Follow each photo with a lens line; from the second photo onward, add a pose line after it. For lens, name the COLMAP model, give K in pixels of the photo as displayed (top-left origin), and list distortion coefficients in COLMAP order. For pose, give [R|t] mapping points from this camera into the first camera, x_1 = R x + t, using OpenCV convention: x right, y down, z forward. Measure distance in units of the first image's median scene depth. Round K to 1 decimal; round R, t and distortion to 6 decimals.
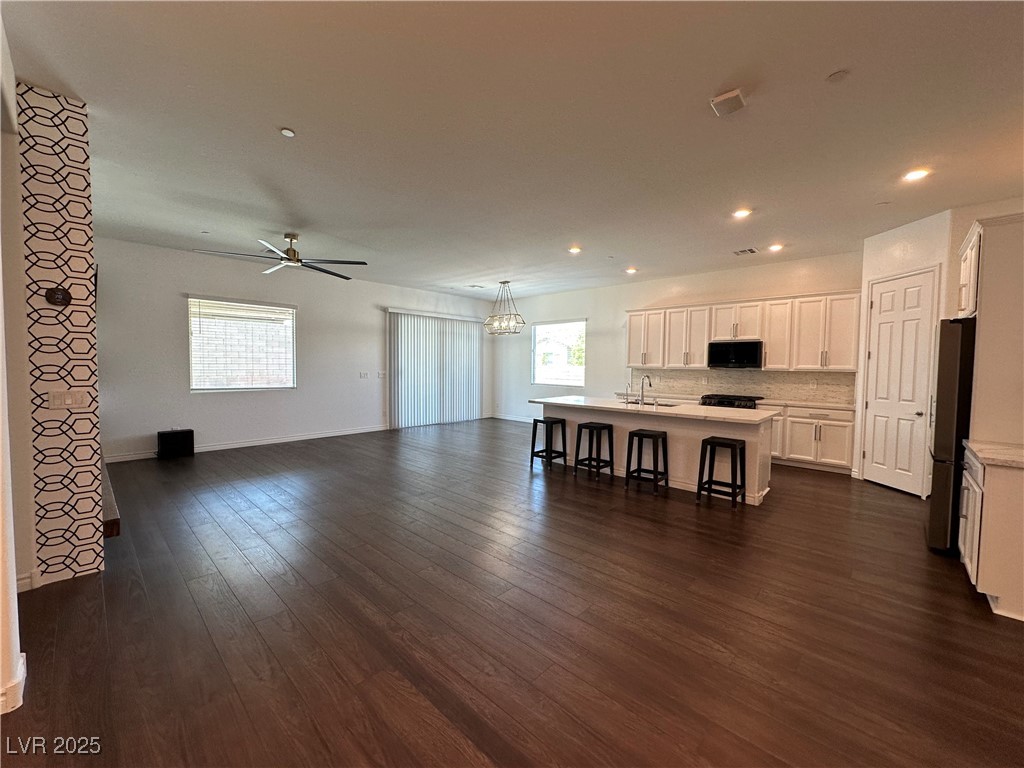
lens RADIAL K [[405.2, 0, 512.7], [0, 405.2, 383.3], [0, 0, 1]] dist [-0.001914, -0.000264]
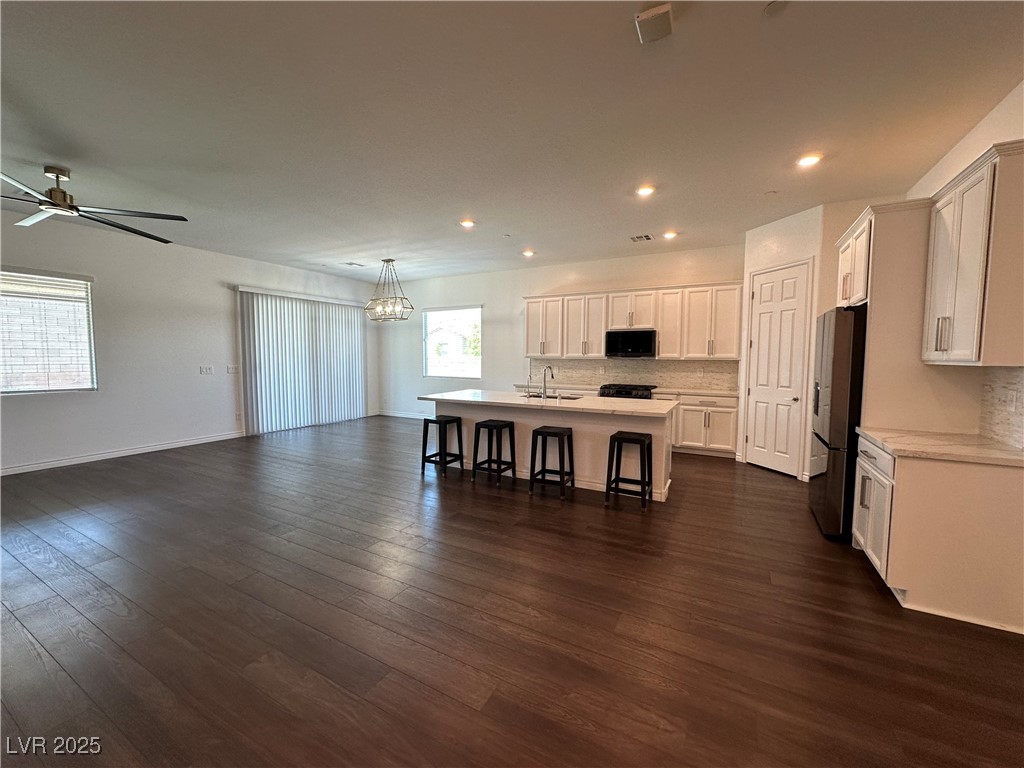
lens RADIAL K [[405.2, 0, 513.0], [0, 405.2, 384.1], [0, 0, 1]] dist [-0.001914, -0.000264]
pose [[0.967458, -0.024992, 0.251793, 0.019980], [0.018508, 0.999434, 0.028085, -0.005912], [-0.252353, -0.022511, 0.967373, 0.126155]]
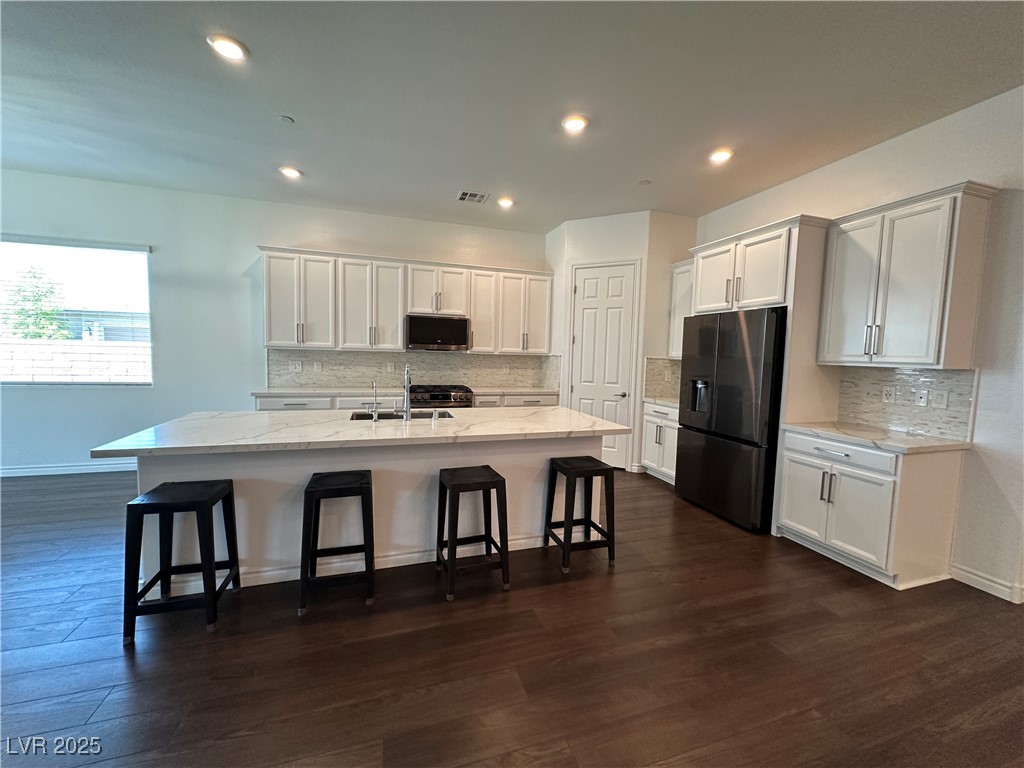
lens RADIAL K [[405.2, 0, 504.6], [0, 405.2, 383.5], [0, 0, 1]] dist [-0.001914, -0.000264]
pose [[0.483276, -0.066923, 0.872906, -0.082241], [0.019265, 0.997645, 0.065821, -0.026016], [-0.875256, -0.014993, 0.483428, 0.580649]]
